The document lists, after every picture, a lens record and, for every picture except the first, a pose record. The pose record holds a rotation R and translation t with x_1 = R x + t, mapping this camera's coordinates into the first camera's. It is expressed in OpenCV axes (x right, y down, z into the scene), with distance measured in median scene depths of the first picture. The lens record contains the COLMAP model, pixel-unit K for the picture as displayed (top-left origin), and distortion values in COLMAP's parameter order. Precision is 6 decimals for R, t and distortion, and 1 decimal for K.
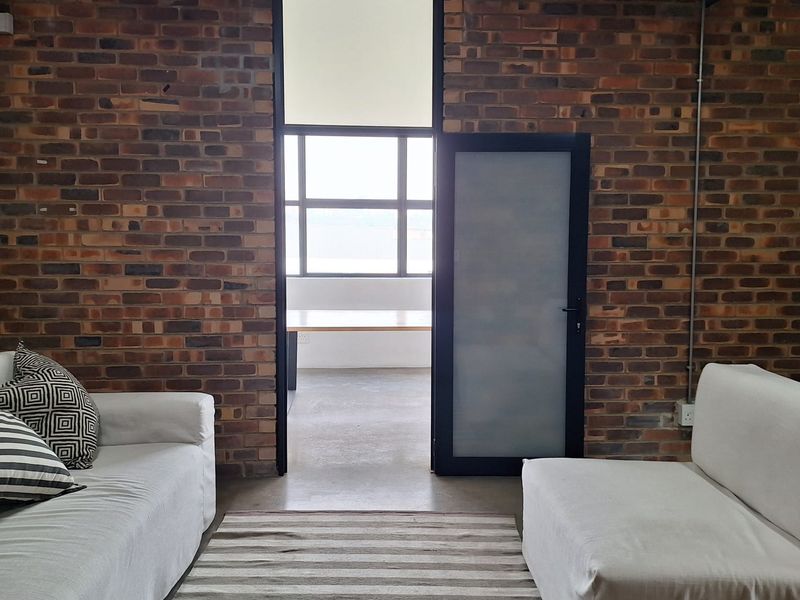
lens RADIAL K [[731.7, 0, 400.5], [0, 731.7, 295.4], [0, 0, 1]] dist [0.044169, -0.040998]
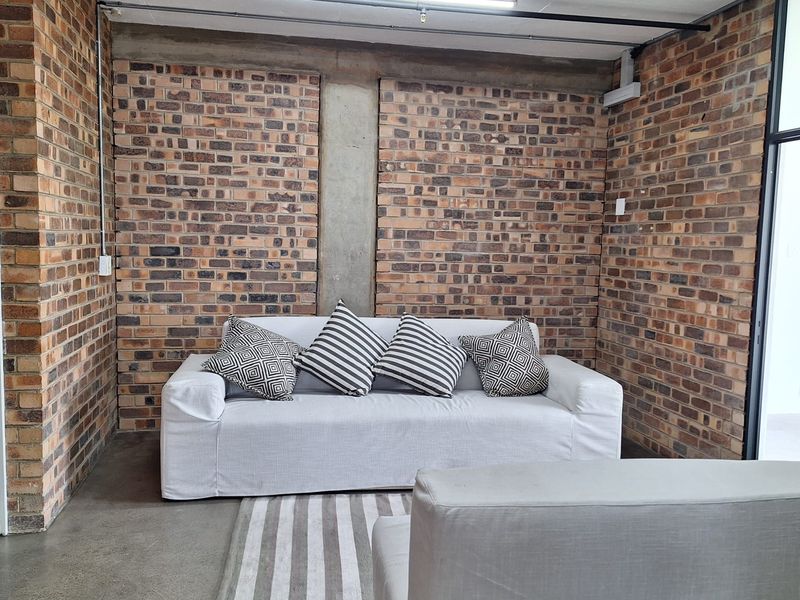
lens RADIAL K [[731.7, 0, 399.6], [0, 731.7, 304.0], [0, 0, 1]] dist [0.044169, -0.040998]
pose [[0.116218, 0.085063, -0.989574, 0.745689], [-0.103880, 0.991903, 0.073063, -0.035209], [0.987776, 0.094305, 0.124113, 0.432818]]
